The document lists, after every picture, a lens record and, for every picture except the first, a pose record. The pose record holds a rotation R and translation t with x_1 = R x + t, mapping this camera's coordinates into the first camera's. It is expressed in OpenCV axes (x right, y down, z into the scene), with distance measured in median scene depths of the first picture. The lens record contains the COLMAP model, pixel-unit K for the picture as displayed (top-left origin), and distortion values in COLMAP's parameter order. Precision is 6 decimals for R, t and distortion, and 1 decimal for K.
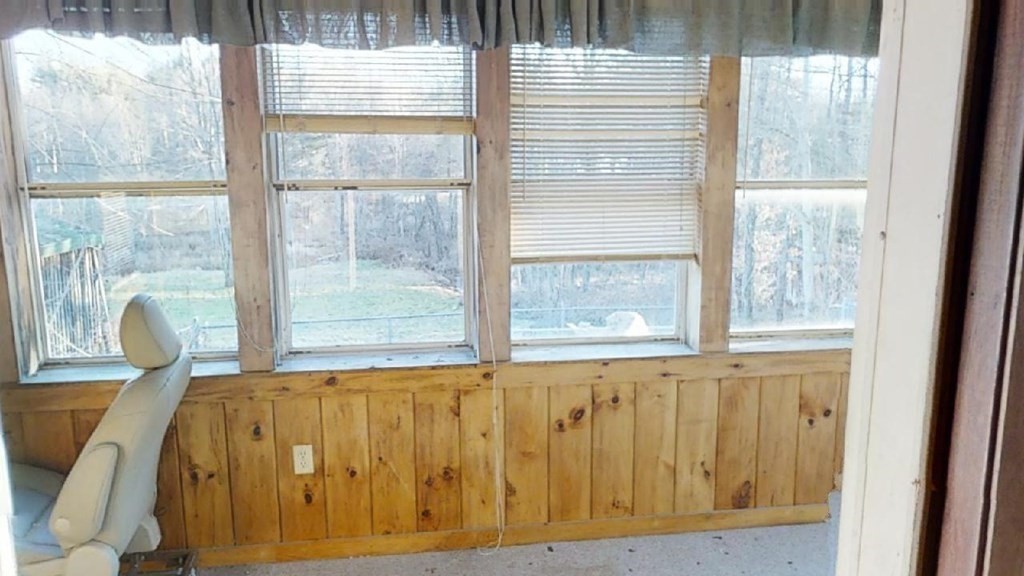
lens RADIAL K [[810.0, 0, 509.3], [0, 810.0, 288.2], [0, 0, 1]] dist [0.007359, -0.007580]
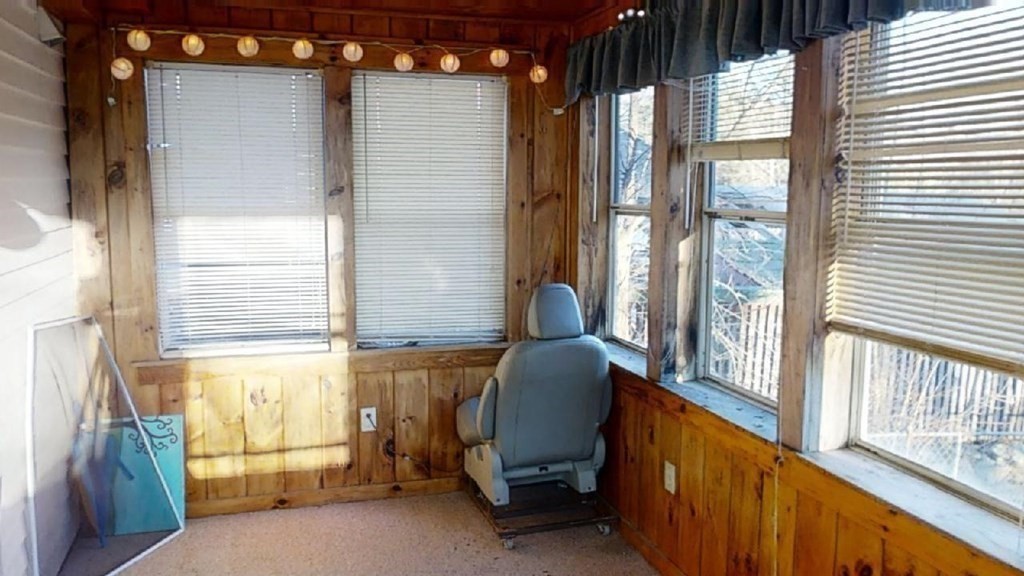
lens RADIAL K [[810.0, 0, 509.8], [0, 810.0, 292.1], [0, 0, 1]] dist [0.007359, -0.007580]
pose [[0.142282, 0.129421, -0.981329, 0.681138], [-0.190678, 0.976430, 0.101129, -0.081502], [0.971287, 0.172730, 0.163606, 0.582406]]
